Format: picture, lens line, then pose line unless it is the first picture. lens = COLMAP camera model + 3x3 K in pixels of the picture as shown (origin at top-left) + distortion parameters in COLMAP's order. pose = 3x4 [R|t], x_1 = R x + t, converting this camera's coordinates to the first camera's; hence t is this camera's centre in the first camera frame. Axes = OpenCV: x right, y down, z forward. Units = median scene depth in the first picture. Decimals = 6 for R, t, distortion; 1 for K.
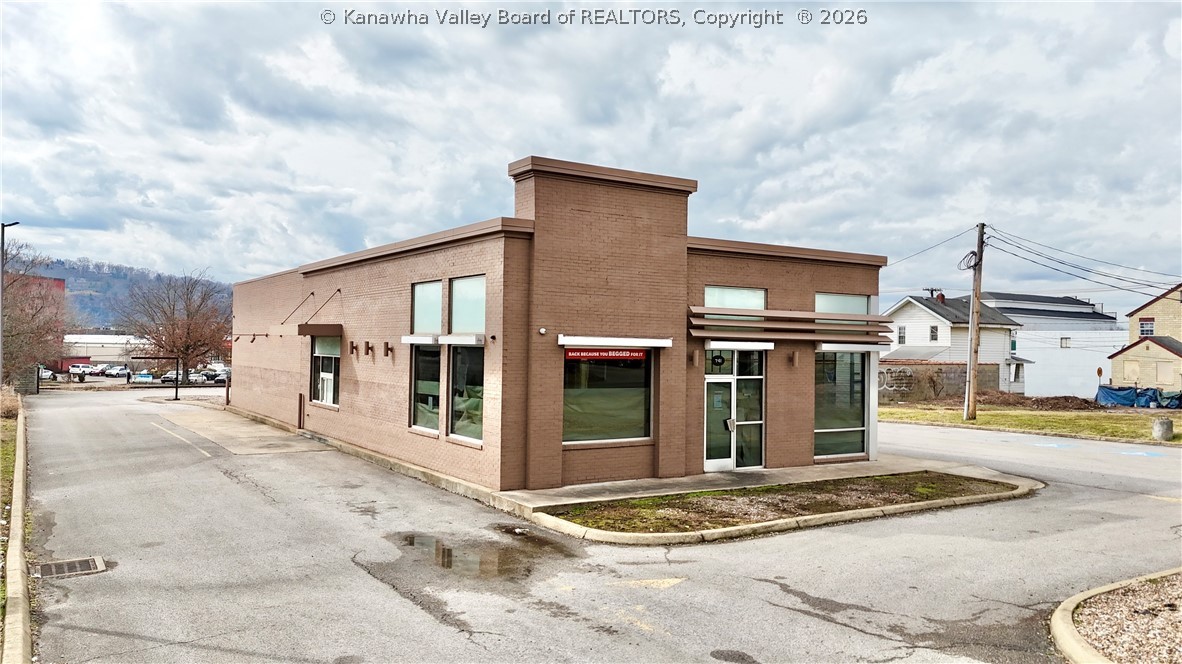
lens RADIAL K [[870.9, 0, 603.7], [0, 870.9, 326.6], [0, 0, 1]] dist [0.066356, -0.051937]
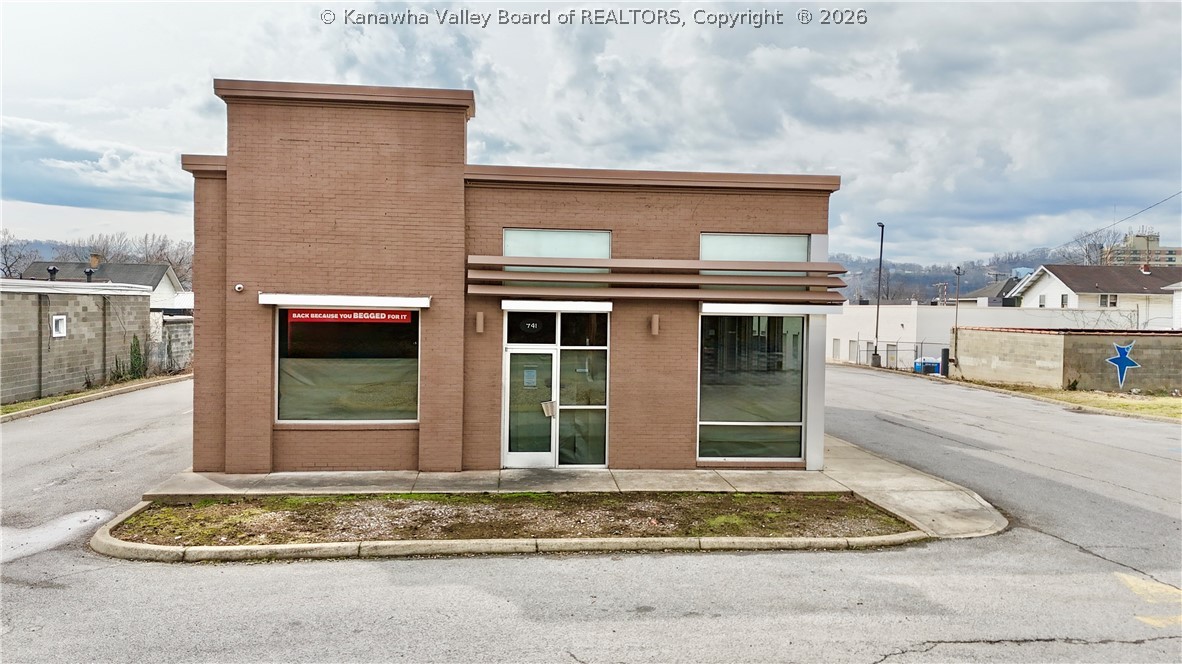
lens RADIAL K [[870.9, 0, 592.1], [0, 870.9, 341.3], [0, 0, 1]] dist [0.066356, -0.051937]
pose [[0.890374, 0.013493, -0.455030, 0.550493], [0.009466, 0.998796, 0.048141, 0.016874], [0.455131, -0.047171, 0.889174, 0.352312]]
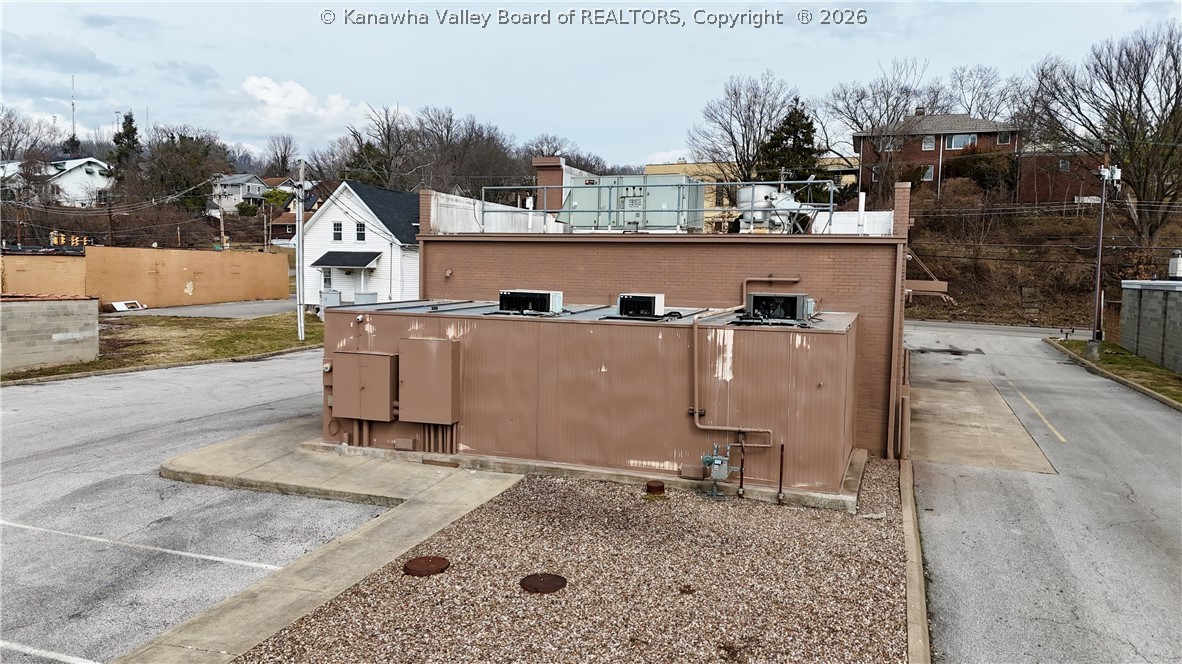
lens RADIAL K [[870.9, 0, 592.7], [0, 870.9, 321.7], [0, 0, 1]] dist [0.066356, -0.051937]
pose [[-0.607064, -0.075545, 0.791054, -2.274191], [-0.042650, 0.997134, 0.062495, -0.006125], [-0.793508, 0.004200, -0.608546, 4.022002]]
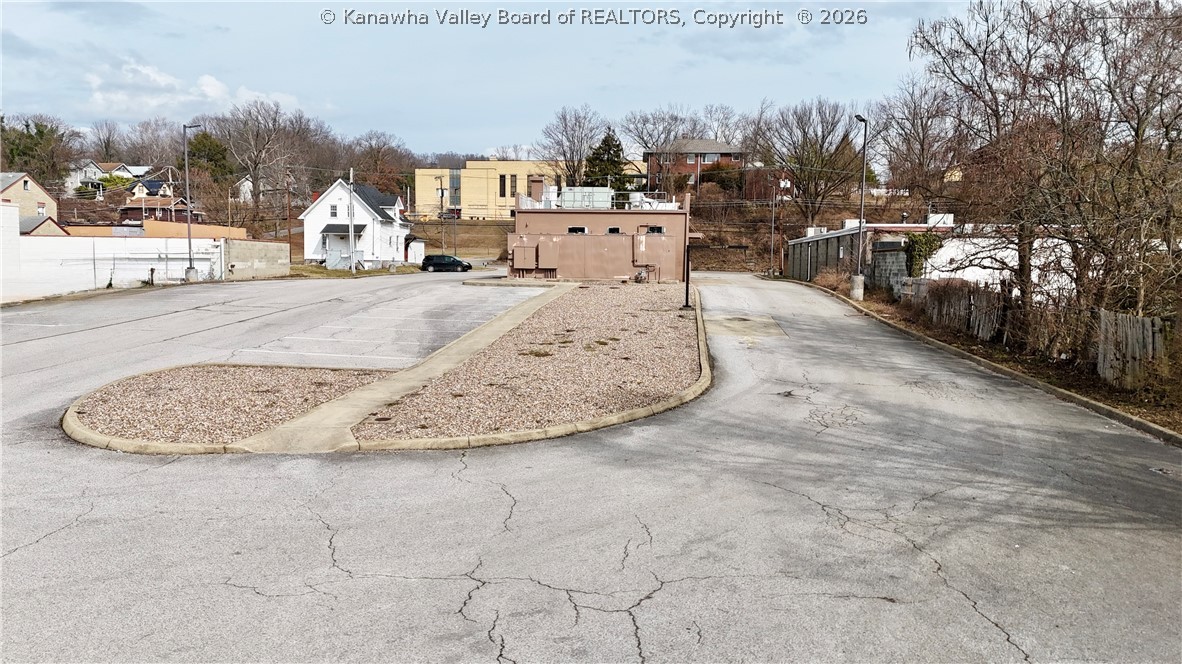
lens RADIAL K [[870.9, 0, 590.9], [0, 870.9, 327.9], [0, 0, 1]] dist [0.066356, -0.051937]
pose [[-0.786177, -0.073753, 0.613585, -3.721769], [-0.038321, 0.996760, 0.070711, 0.208565], [-0.616812, 0.032078, -0.786456, 6.411137]]
